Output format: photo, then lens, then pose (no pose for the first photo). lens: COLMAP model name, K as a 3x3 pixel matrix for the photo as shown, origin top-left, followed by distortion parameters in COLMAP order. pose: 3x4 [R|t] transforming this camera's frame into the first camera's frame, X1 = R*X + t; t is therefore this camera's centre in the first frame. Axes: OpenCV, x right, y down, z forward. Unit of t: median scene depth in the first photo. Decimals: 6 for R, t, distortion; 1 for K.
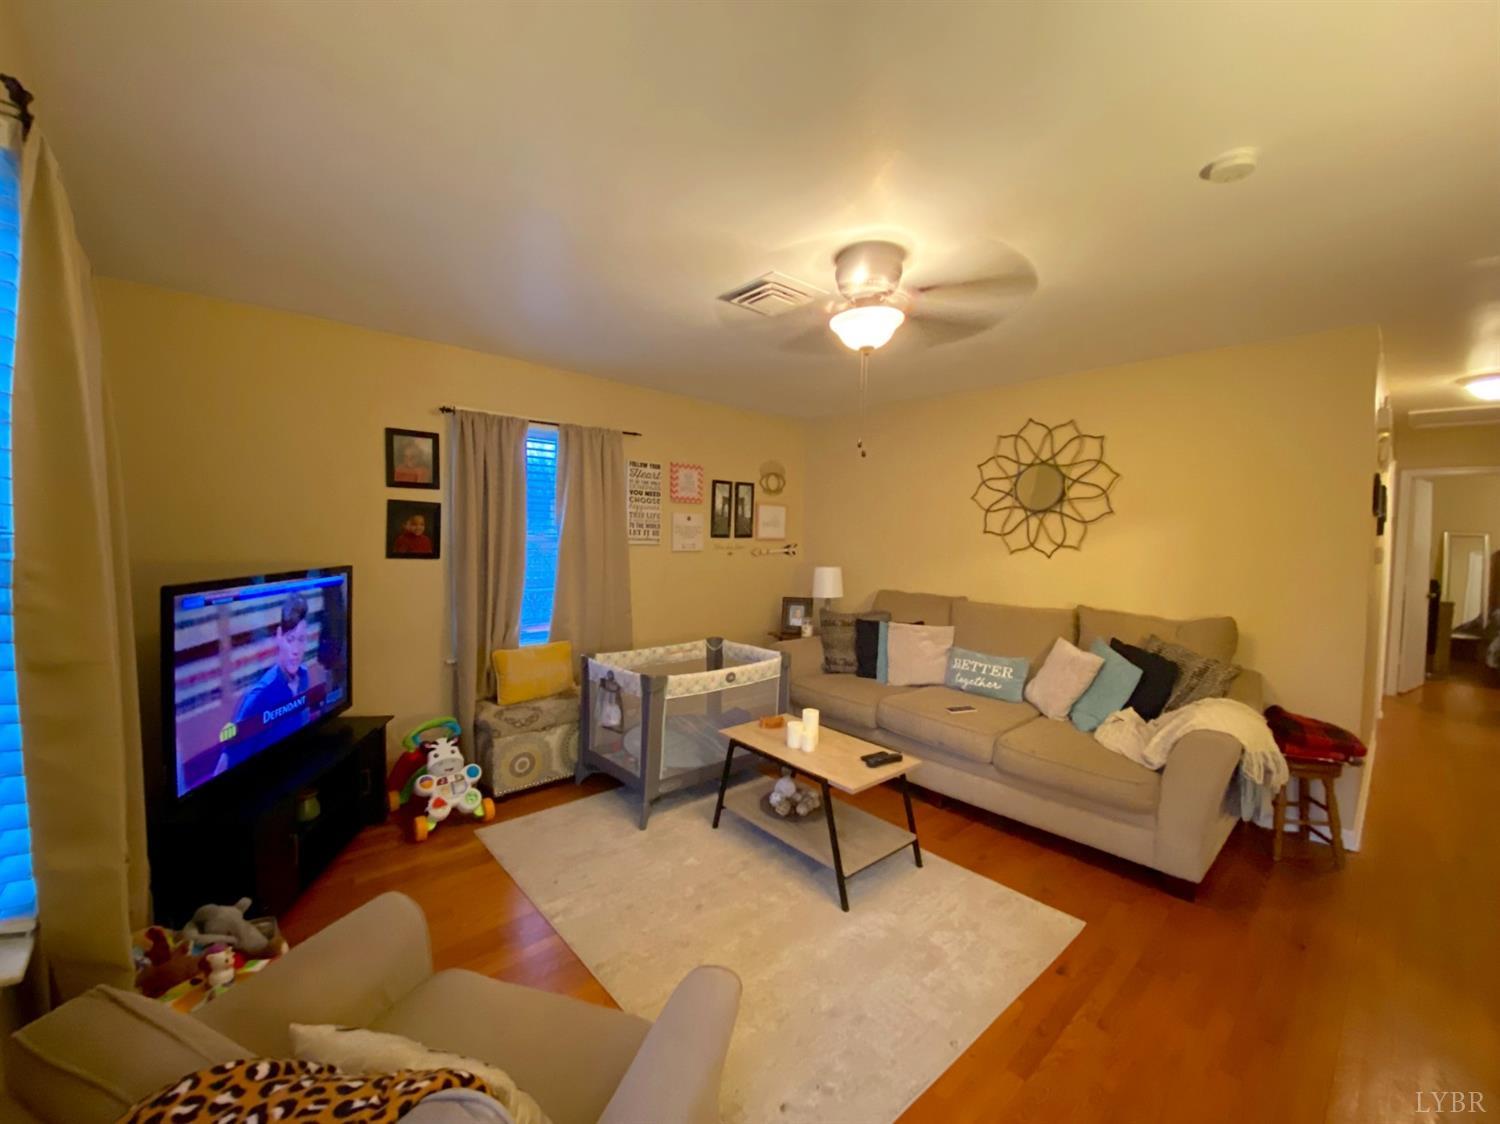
lens RADIAL K [[609.9, 0, 755.9], [0, 609.9, 563.7], [0, 0, 1]] dist [0.001151, -0.004739]
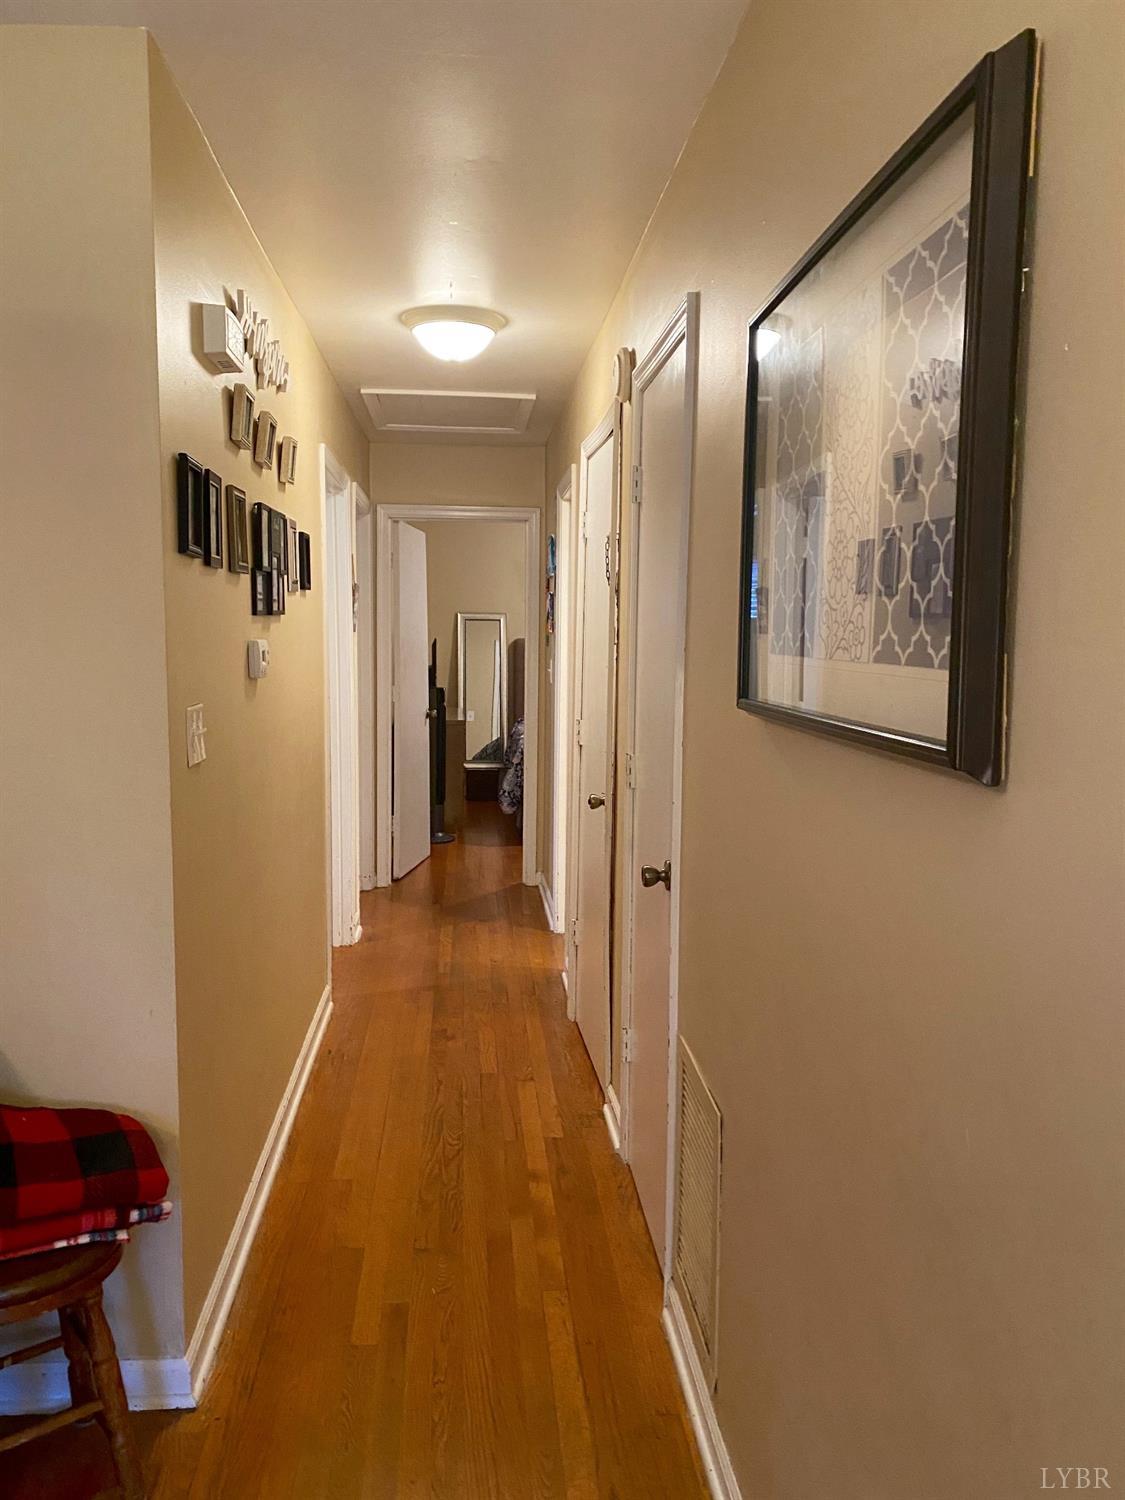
lens RADIAL K [[1145.0, 0, 562.0], [0, 1145.0, 750.9], [0, 0, 1]] dist [-0.010415, 0.031001]
pose [[0.613861, -0.083746, 0.784960, 0.257617], [0.033800, 0.996233, 0.079854, 0.000312], [-0.788690, -0.022488, 0.614379, 0.159949]]
